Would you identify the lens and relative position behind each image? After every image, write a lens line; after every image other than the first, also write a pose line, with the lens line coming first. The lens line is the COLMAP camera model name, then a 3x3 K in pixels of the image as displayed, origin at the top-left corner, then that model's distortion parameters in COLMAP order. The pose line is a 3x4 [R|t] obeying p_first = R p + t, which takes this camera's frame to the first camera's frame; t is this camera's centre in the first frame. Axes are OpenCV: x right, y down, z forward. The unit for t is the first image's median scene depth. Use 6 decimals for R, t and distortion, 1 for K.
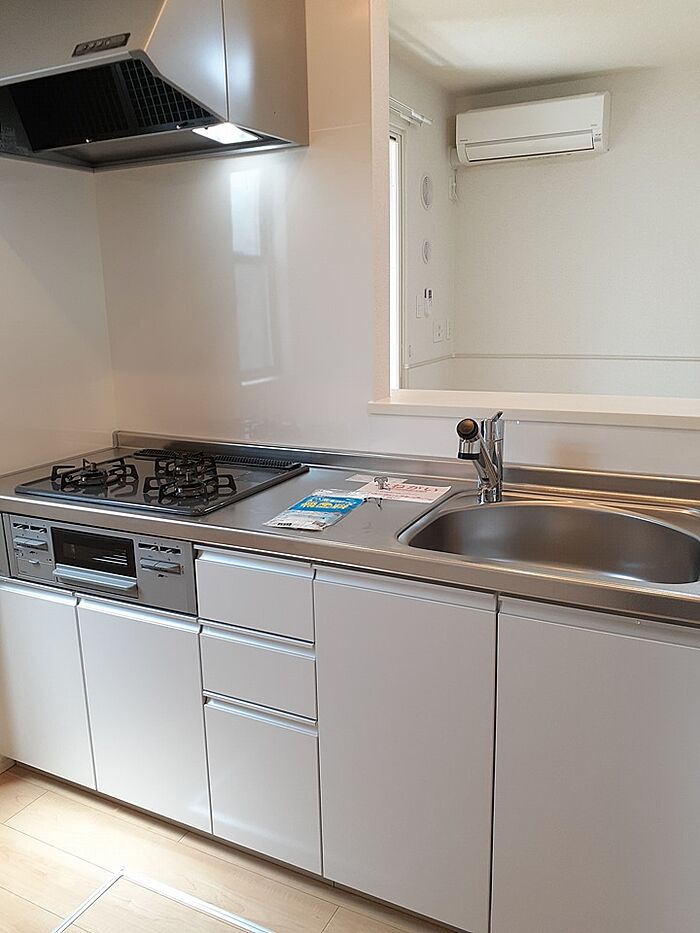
lens RADIAL K [[751.9, 0, 350.0], [0, 751.9, 466.5], [0, 0, 1]] dist [-0.076426, 0.004024]
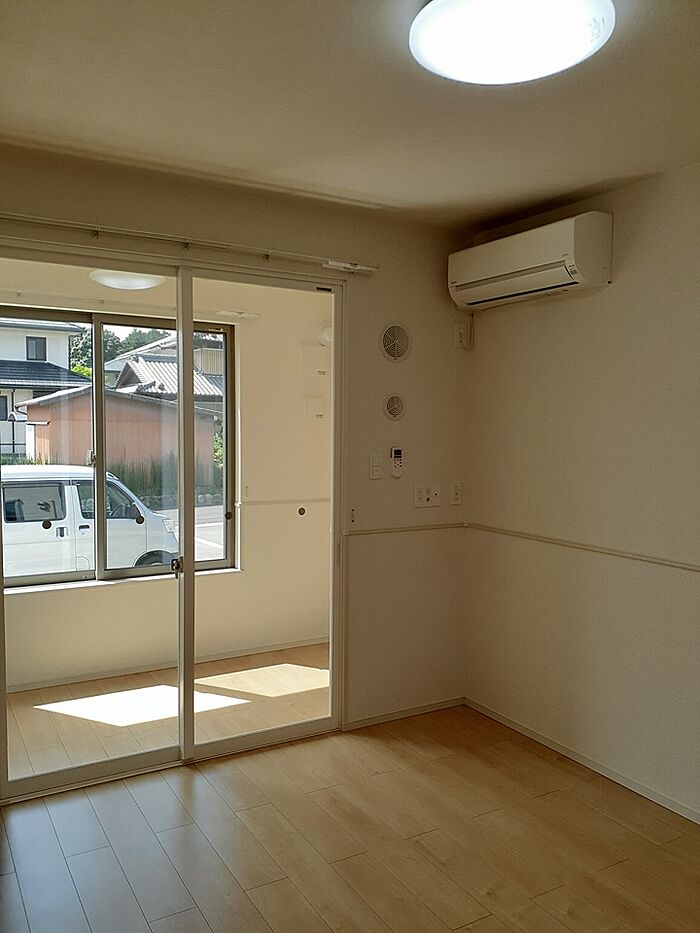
lens RADIAL K [[751.9, 0, 350.0], [0, 751.9, 466.5], [0, 0, 1]] dist [-0.076426, 0.004024]
pose [[0.851583, 0.069005, -0.519658, 0.554725], [-0.152270, 0.981118, -0.119249, -0.108634], [0.501618, 0.180679, 0.846011, 0.241460]]
